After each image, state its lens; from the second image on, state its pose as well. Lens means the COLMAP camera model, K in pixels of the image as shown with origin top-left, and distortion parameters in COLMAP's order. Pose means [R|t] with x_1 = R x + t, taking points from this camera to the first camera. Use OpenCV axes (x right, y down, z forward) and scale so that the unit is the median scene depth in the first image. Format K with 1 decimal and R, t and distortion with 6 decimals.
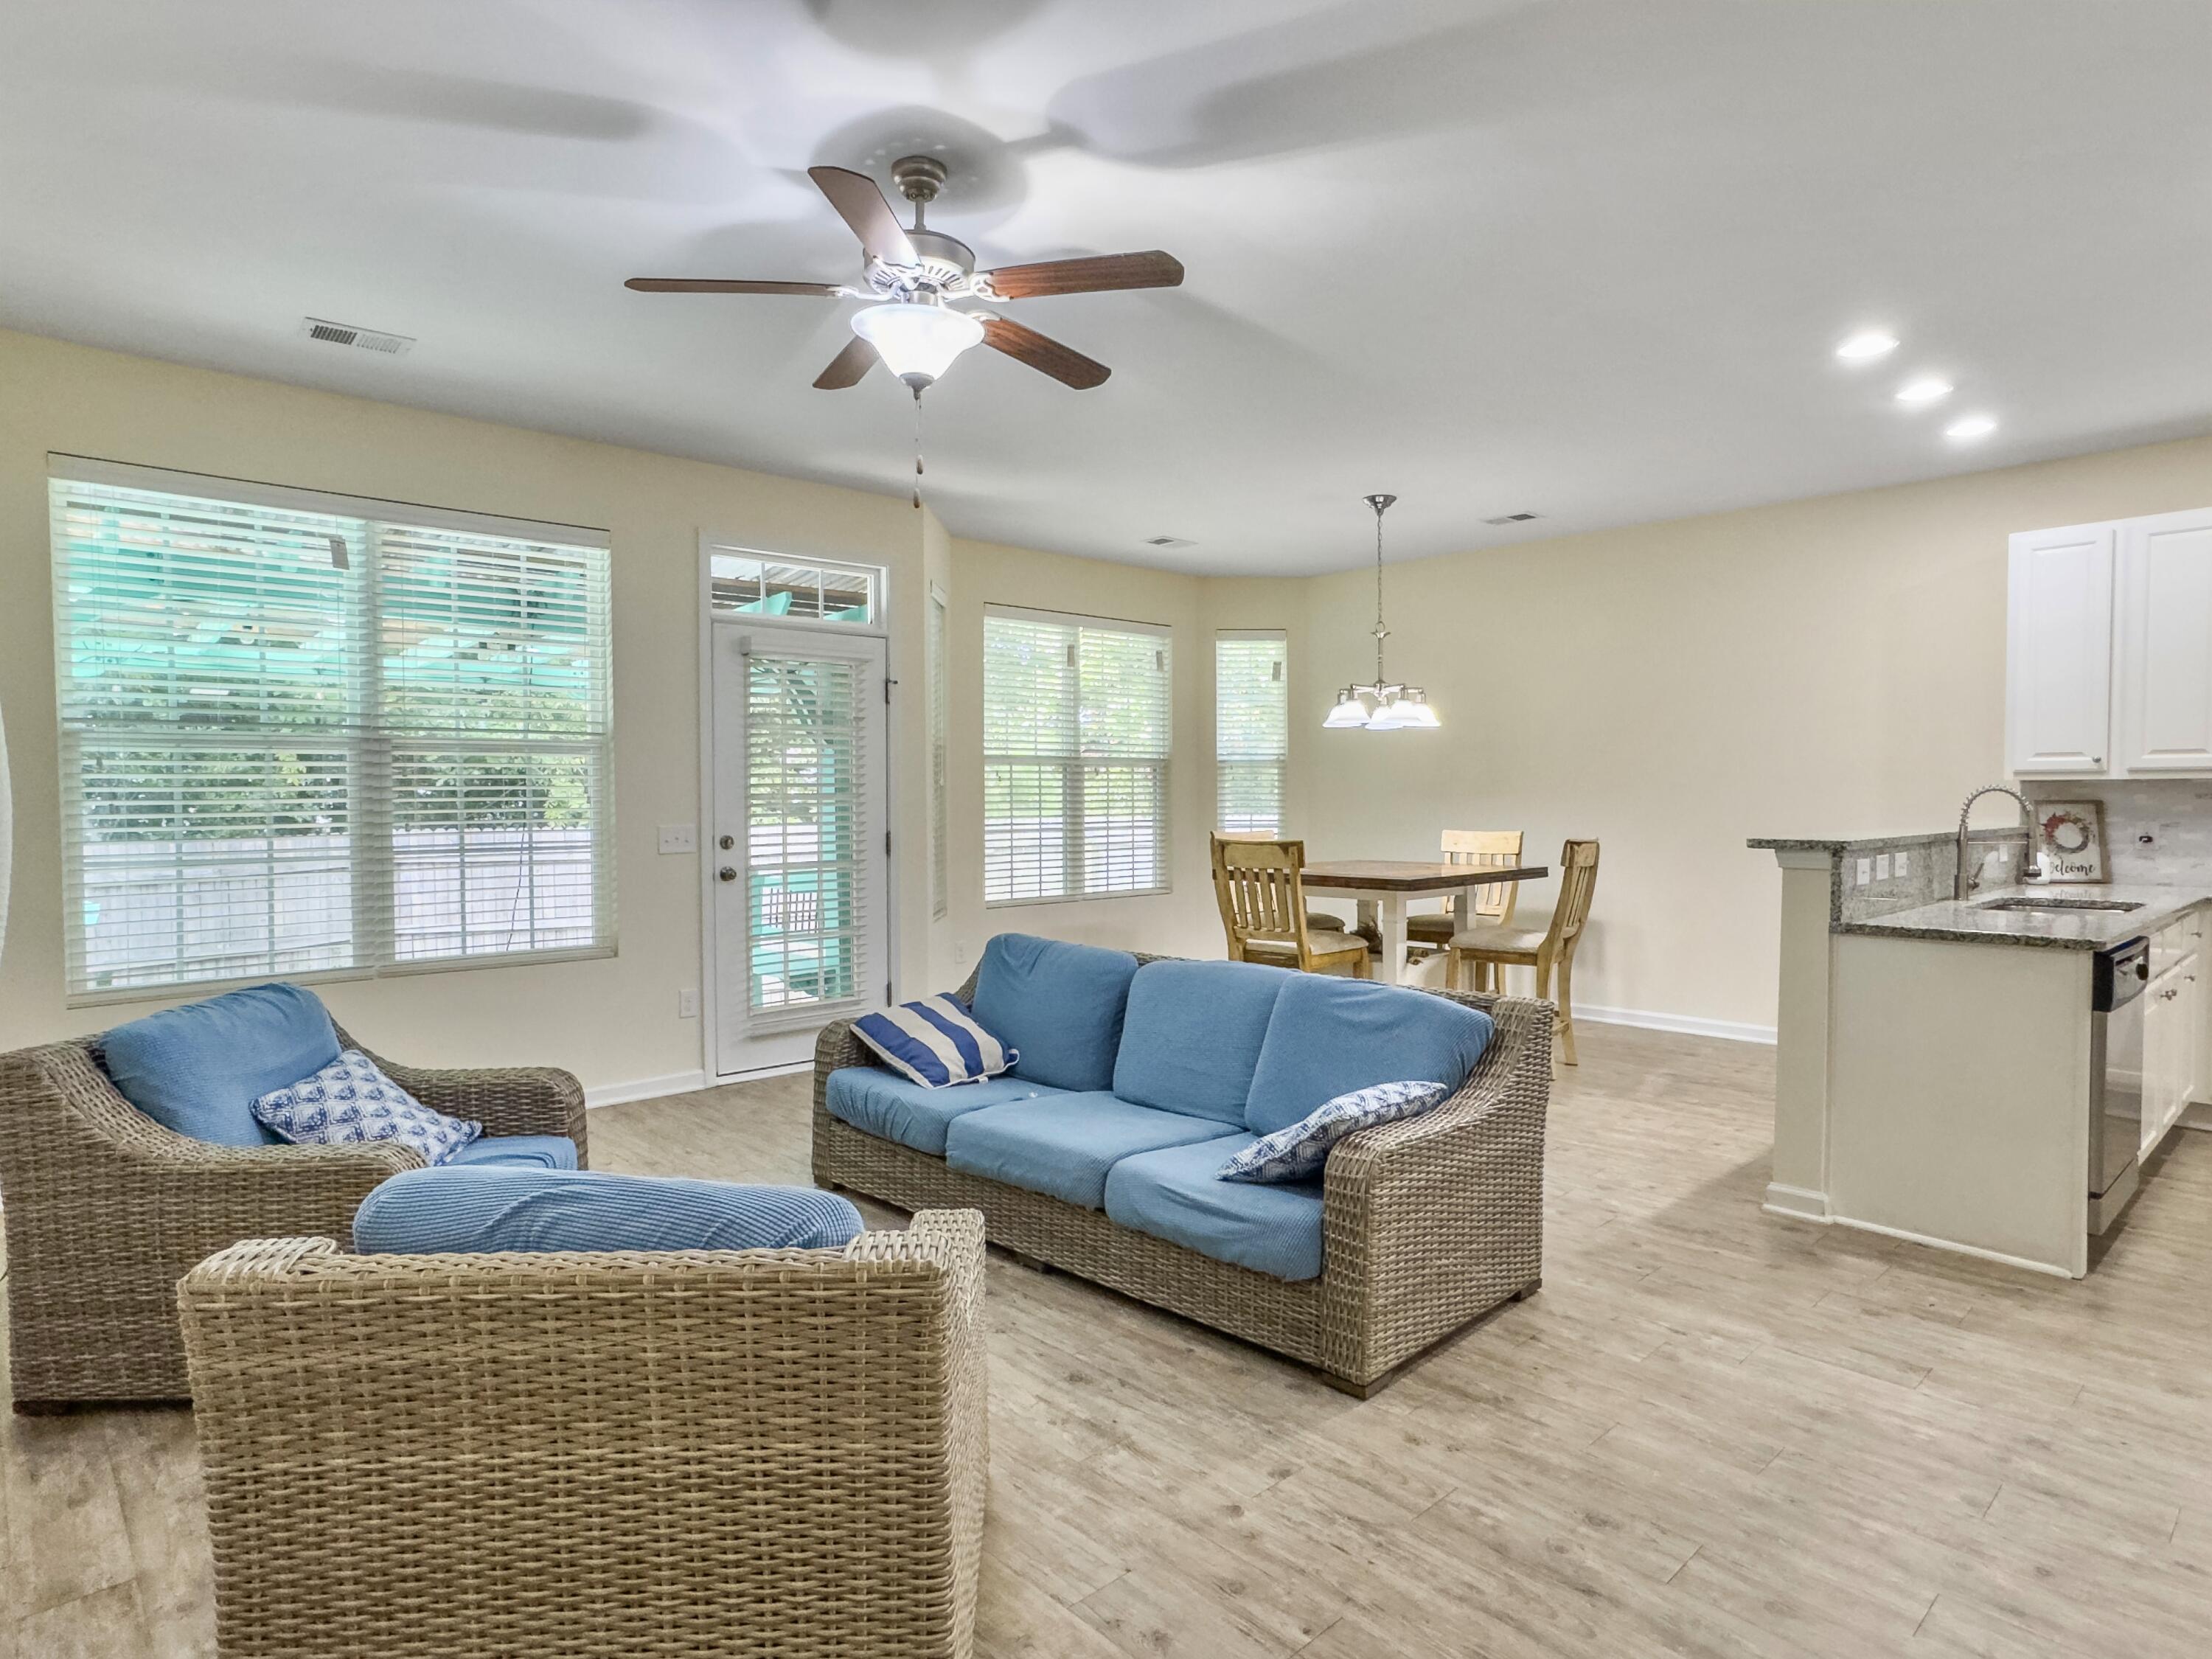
lens RADIAL K [[1257.2, 0, 1106.0], [0, 1257.2, 829.5], [0, 0, 1]] dist [0.000028, 0.000005]
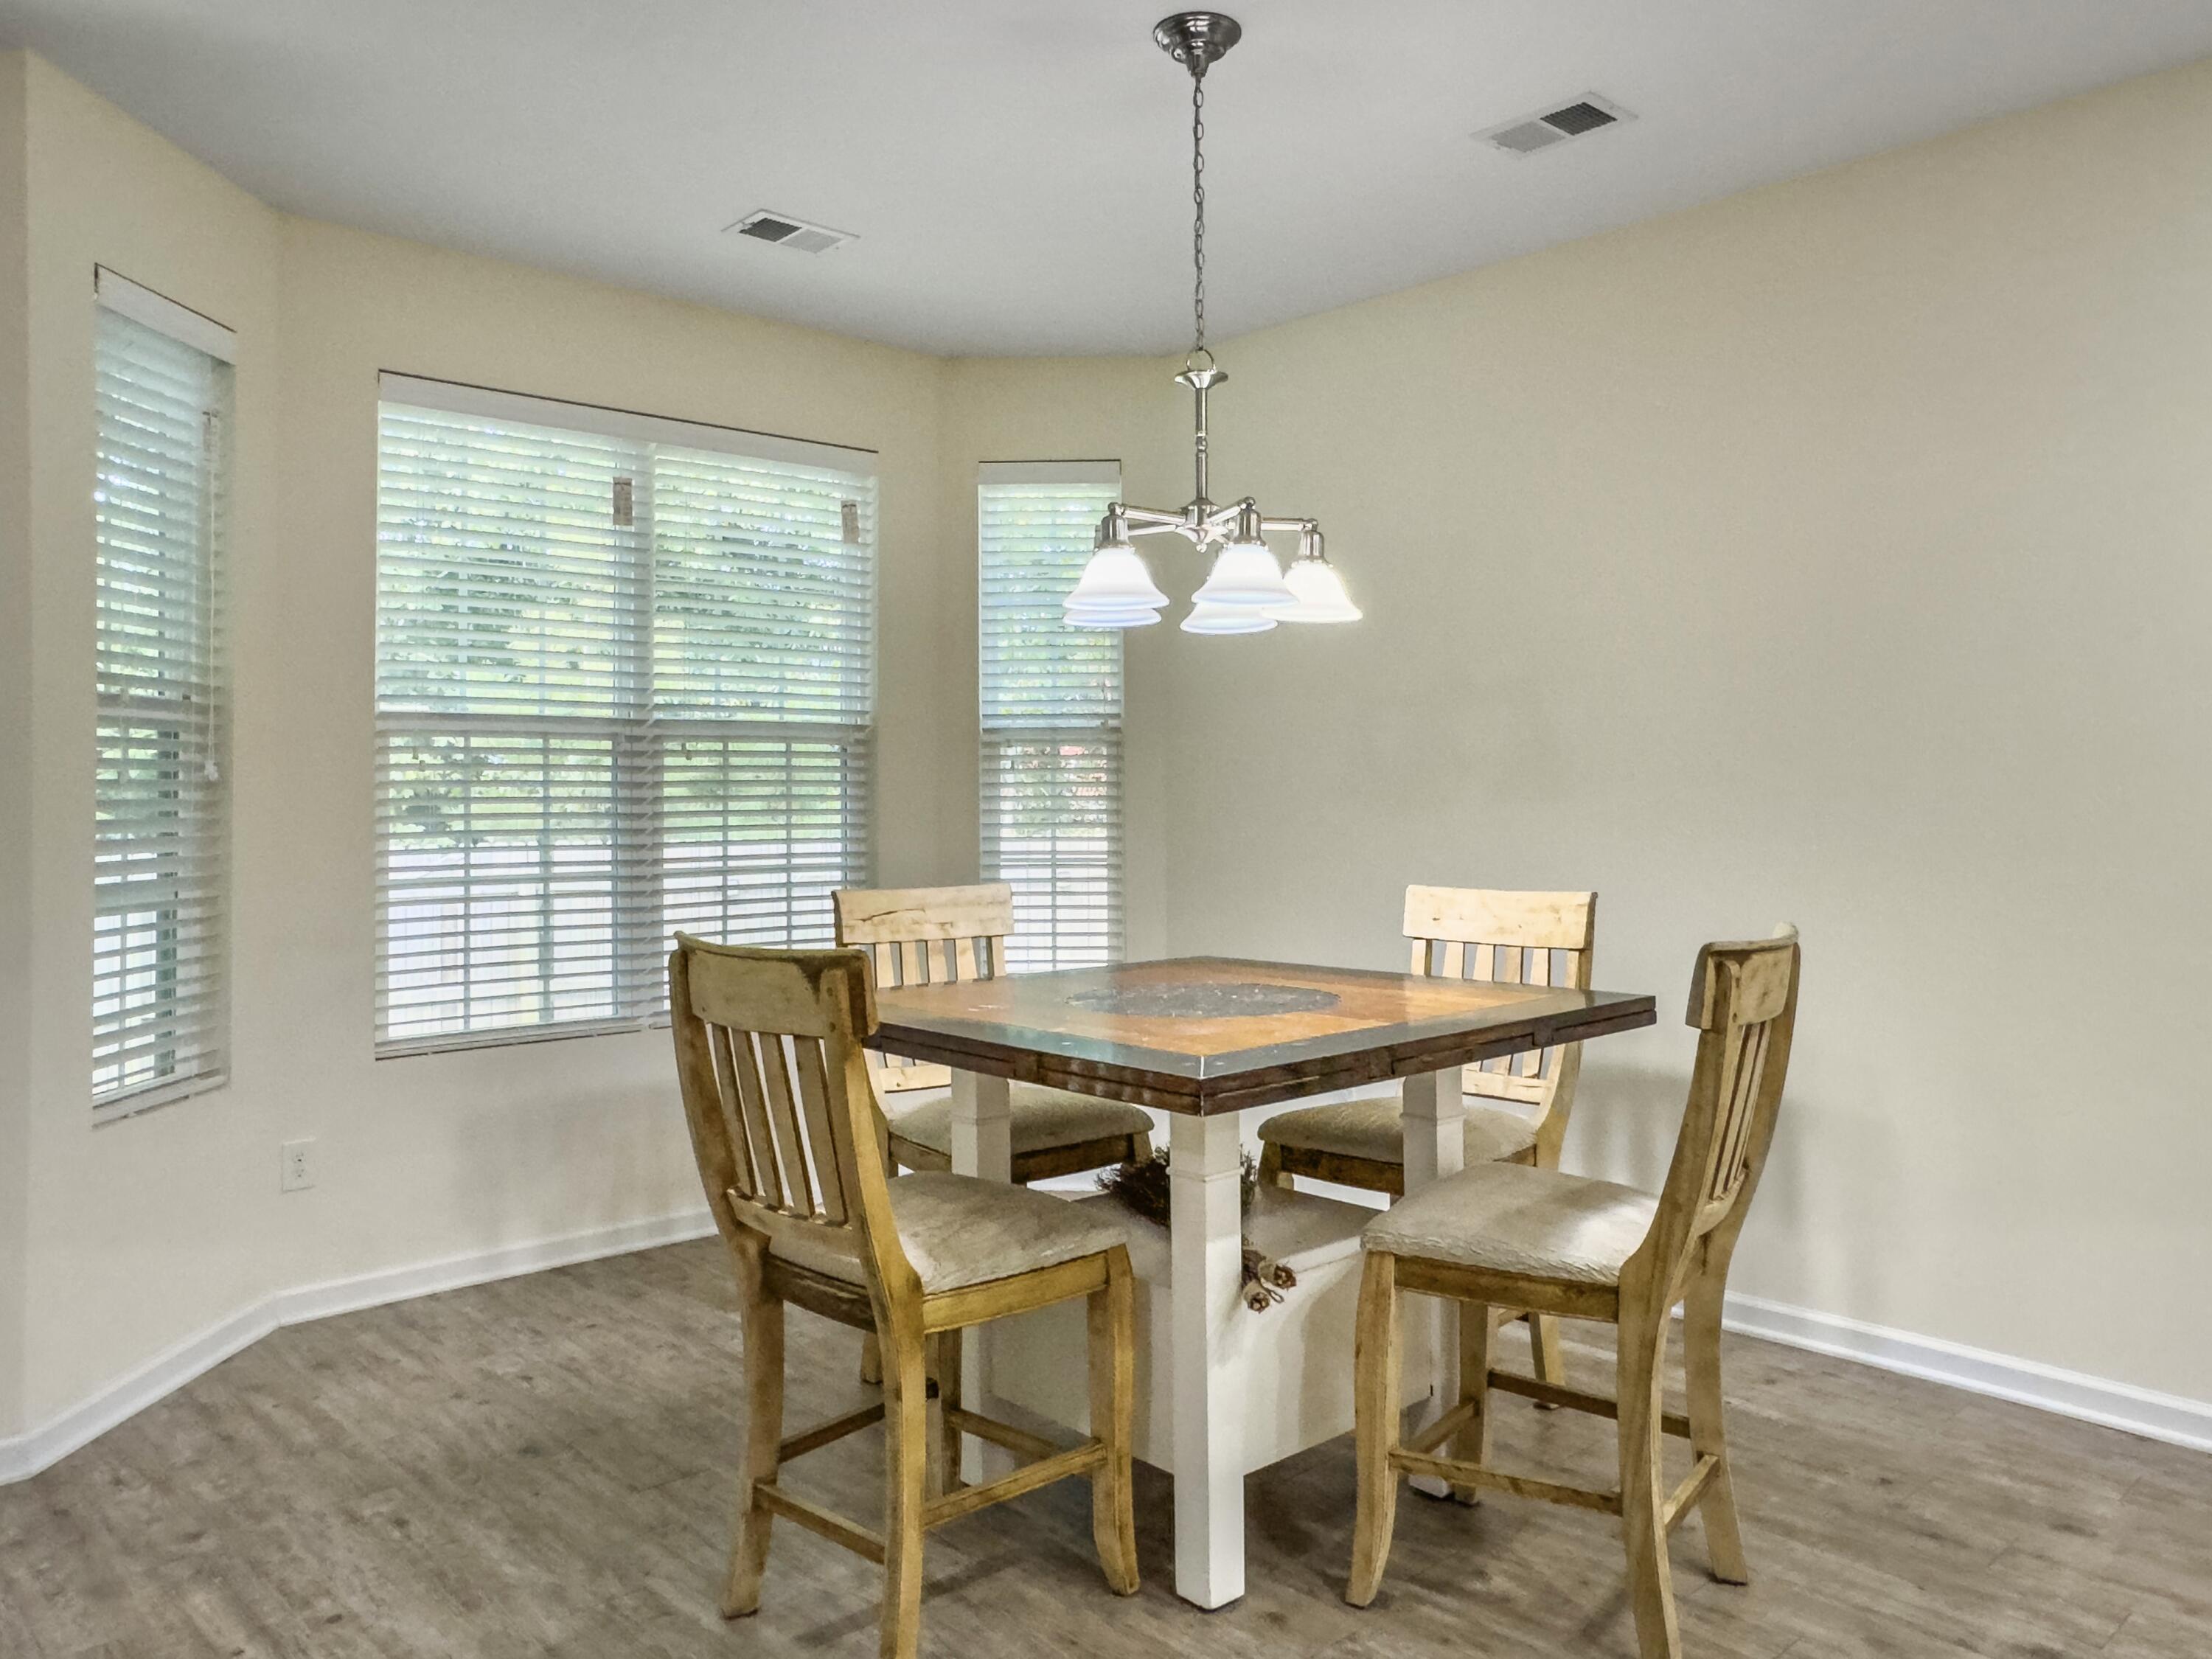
lens RADIAL K [[1527.9, 0, 1102.2], [0, 1527.9, 764.2], [0, 0, 1]] dist [-0.052292, -0.000270]
pose [[0.999383, 0.000288, -0.035131, 0.191971], [-0.002033, 0.998764, -0.049658, -0.015857], [0.035073, 0.049699, 0.998148, 0.514304]]
